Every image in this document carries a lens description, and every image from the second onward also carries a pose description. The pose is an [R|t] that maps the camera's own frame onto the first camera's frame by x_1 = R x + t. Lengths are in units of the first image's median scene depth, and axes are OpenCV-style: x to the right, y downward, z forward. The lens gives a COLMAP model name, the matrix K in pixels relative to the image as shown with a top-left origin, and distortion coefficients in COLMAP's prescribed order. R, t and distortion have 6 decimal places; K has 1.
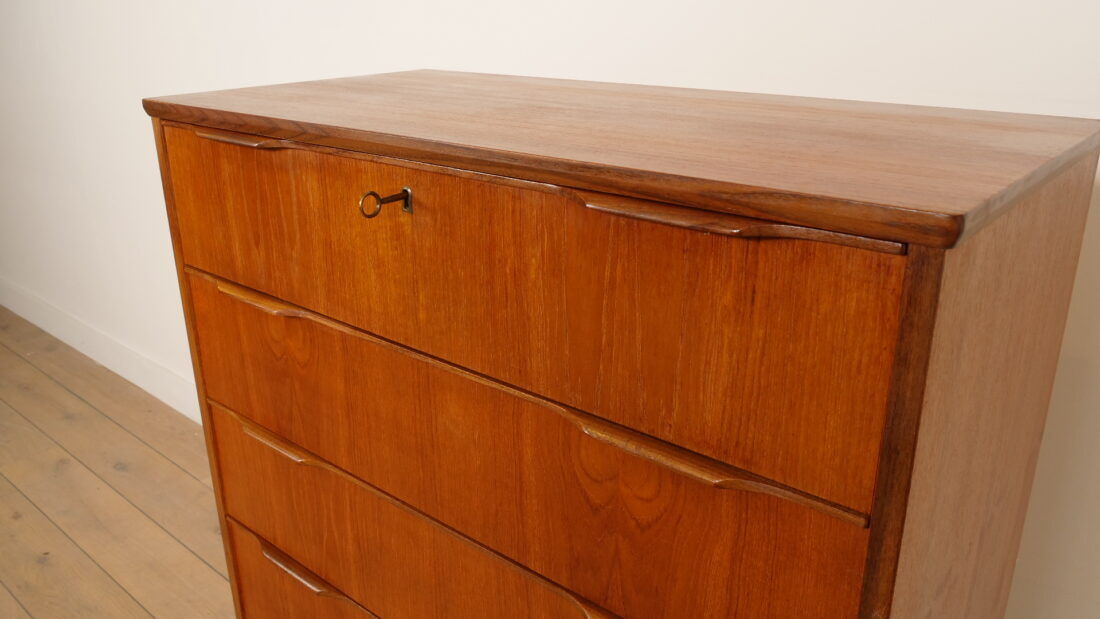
lens RADIAL K [[884.5, 0, 547.1], [0, 884.5, 306.2], [0, 0, 1]] dist [-0.032625, 0.007943]
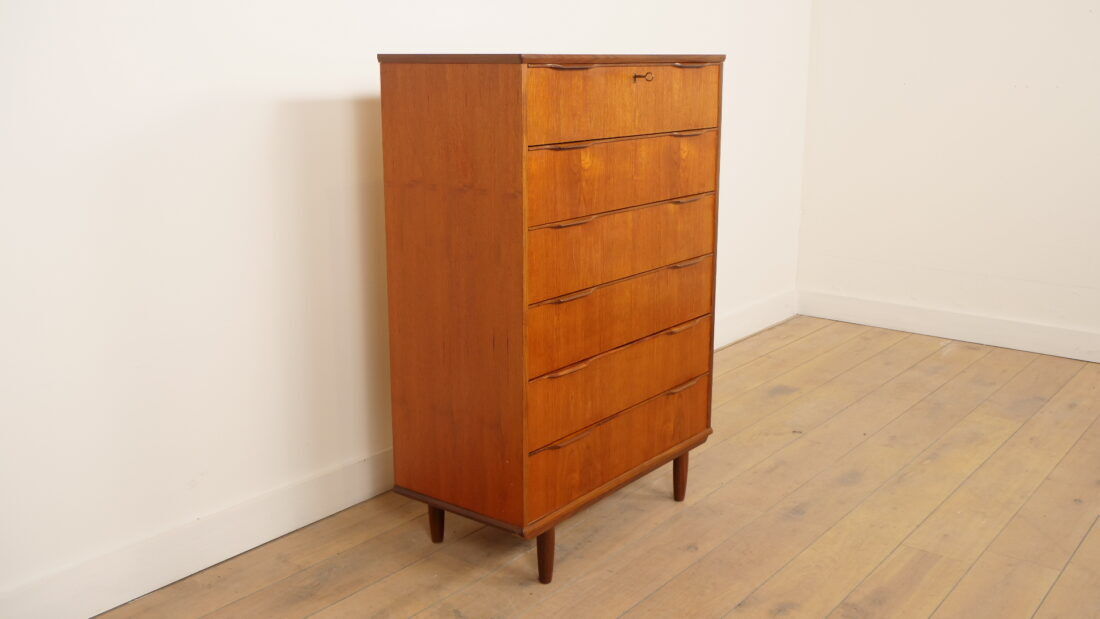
lens RADIAL K [[1062.2, 0, 554.6], [0, 1062.2, 309.9], [0, 0, 1]] dist [-0.014909, 0.000000]
pose [[-0.062436, -0.218049, 0.973939, -3.435918], [0.342535, 0.911889, 0.226115, -0.284648], [-0.937428, 0.347725, 0.017755, 1.361441]]
